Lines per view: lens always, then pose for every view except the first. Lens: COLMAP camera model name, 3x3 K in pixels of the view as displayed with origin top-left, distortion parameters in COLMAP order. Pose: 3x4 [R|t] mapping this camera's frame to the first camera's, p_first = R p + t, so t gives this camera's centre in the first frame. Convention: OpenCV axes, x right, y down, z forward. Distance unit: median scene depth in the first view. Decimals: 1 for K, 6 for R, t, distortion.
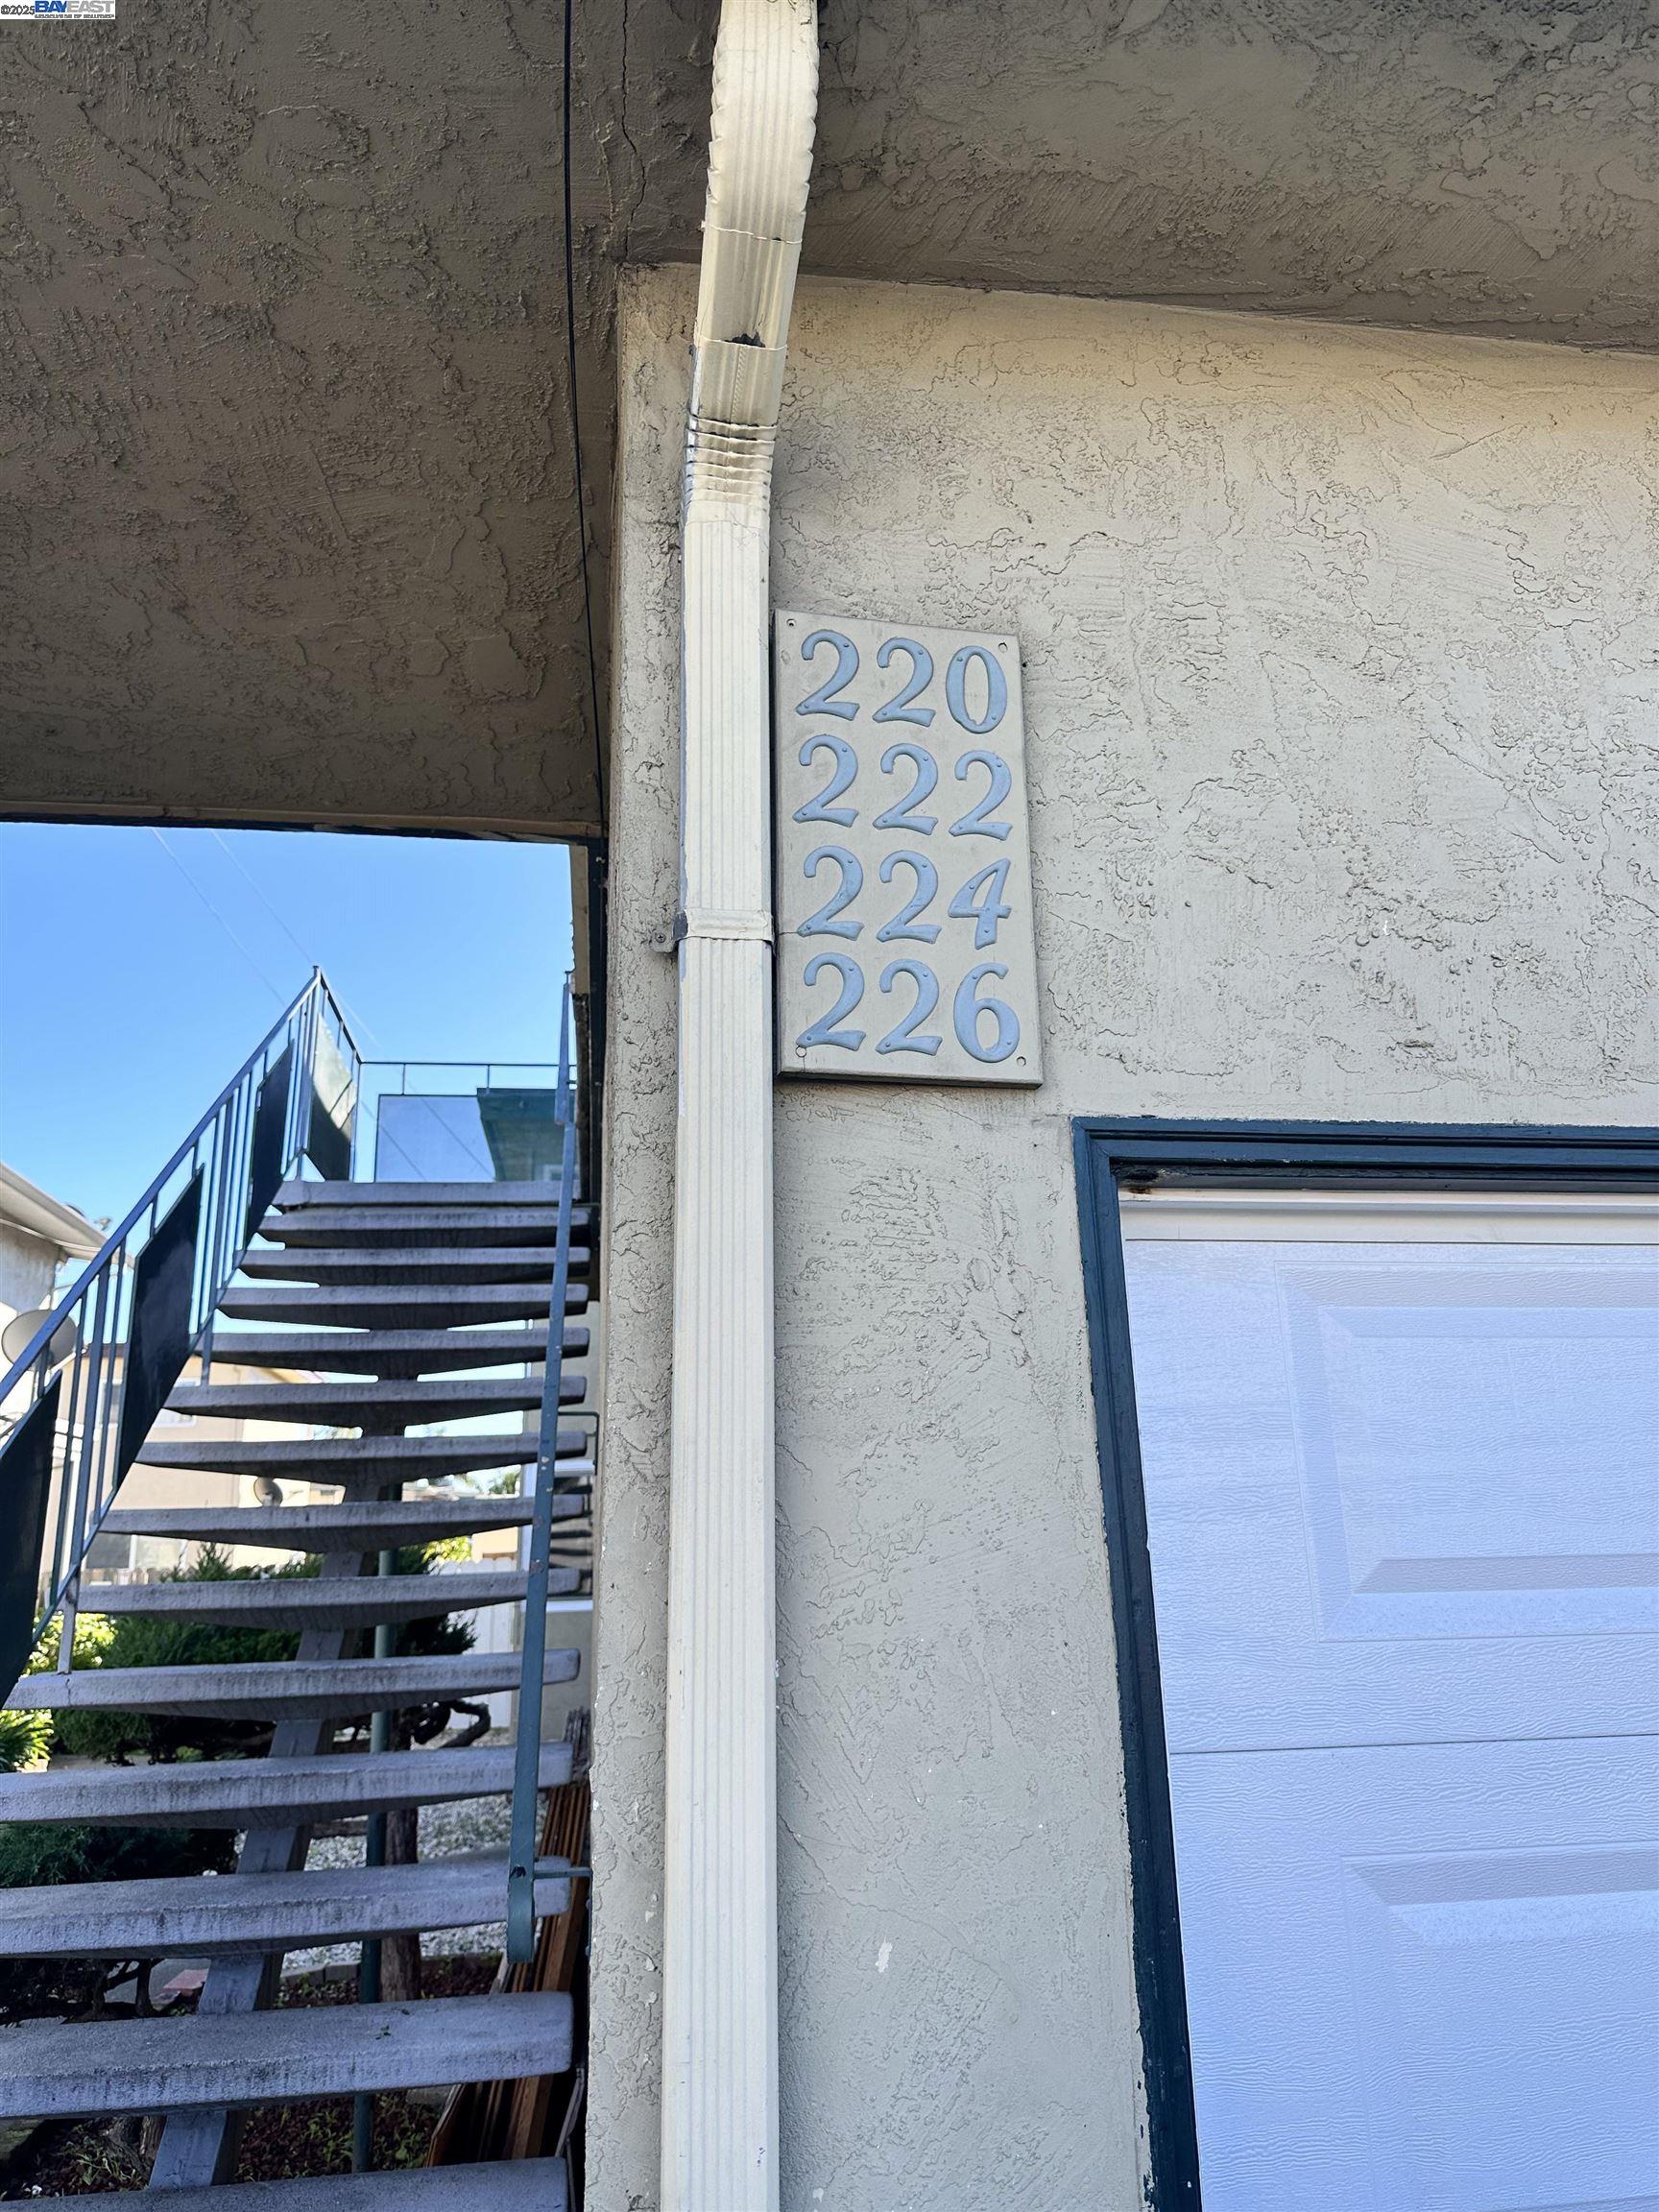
lens RADIAL K [[1569.1, 0, 833.2], [0, 1569.1, 1111.4], [0, 0, 1]] dist [0.041058, -0.043850]
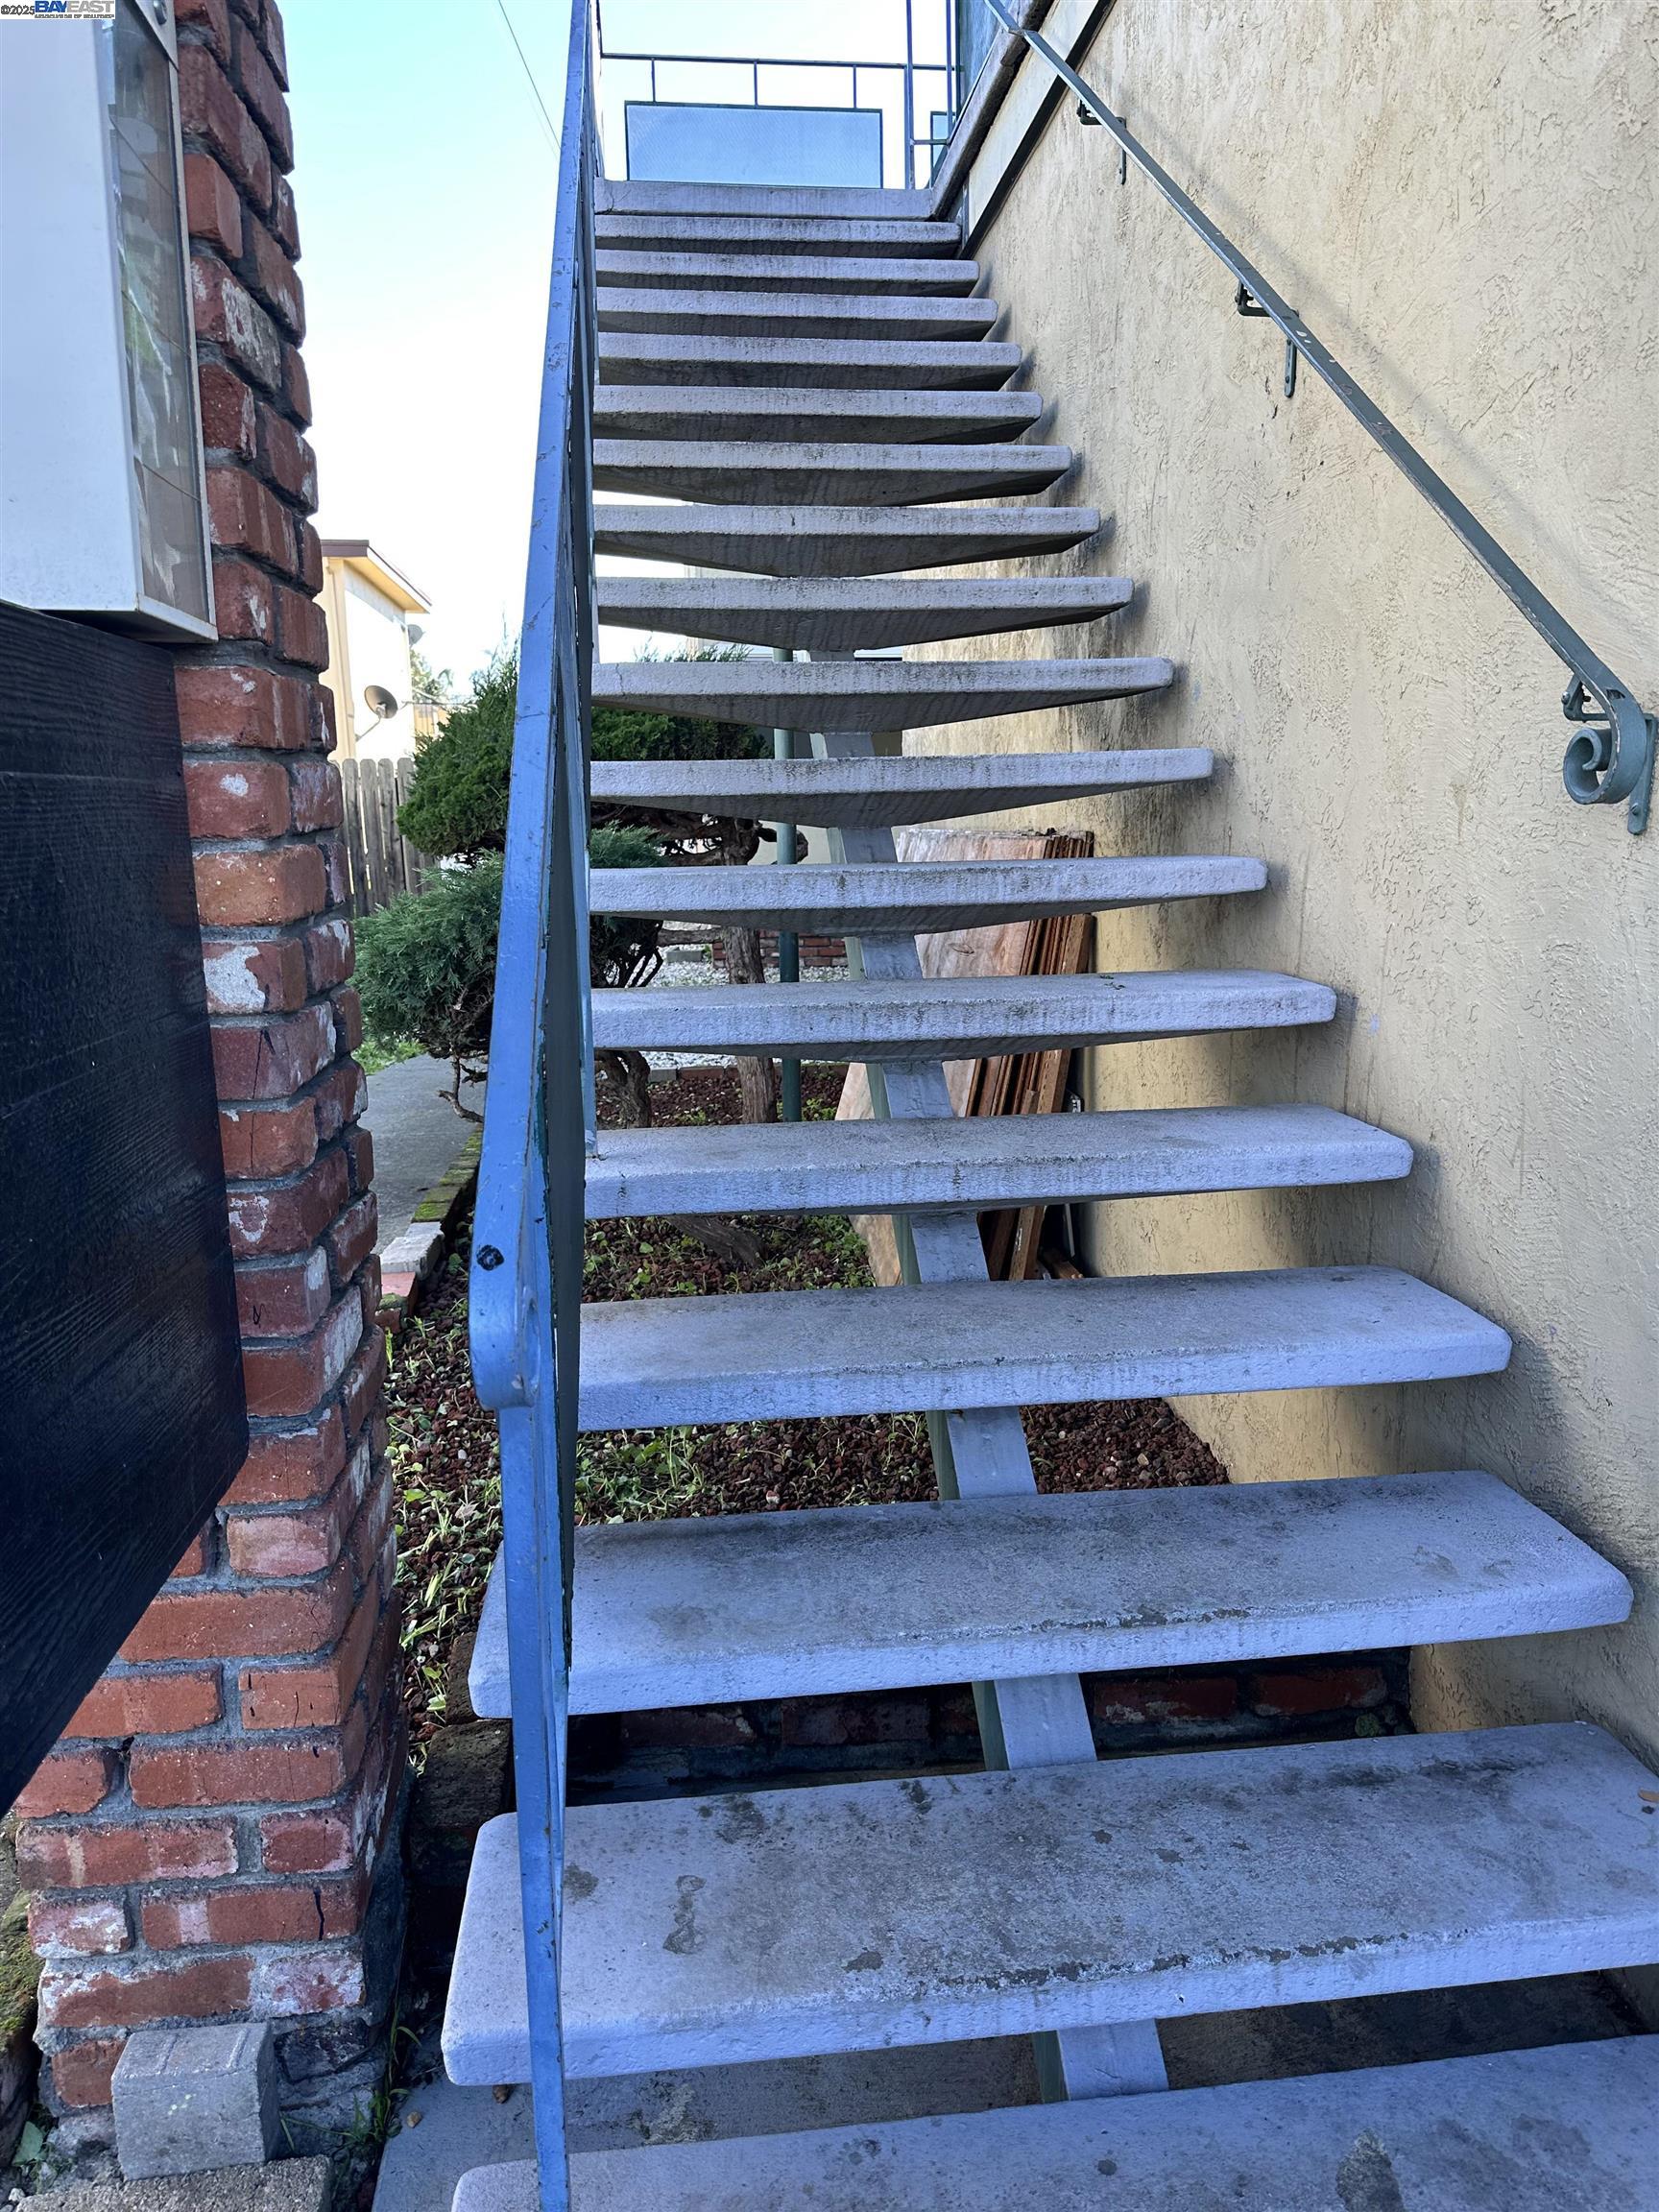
lens RADIAL K [[1569.1, 0, 831.8], [0, 1569.1, 1116.5], [0, 0, 1]] dist [0.041058, -0.043850]
pose [[0.999442, 0.016368, -0.029115, -0.393778], [-0.001382, 0.891208, 0.453592, 0.217672], [0.033371, -0.453299, 0.890734, 0.132512]]
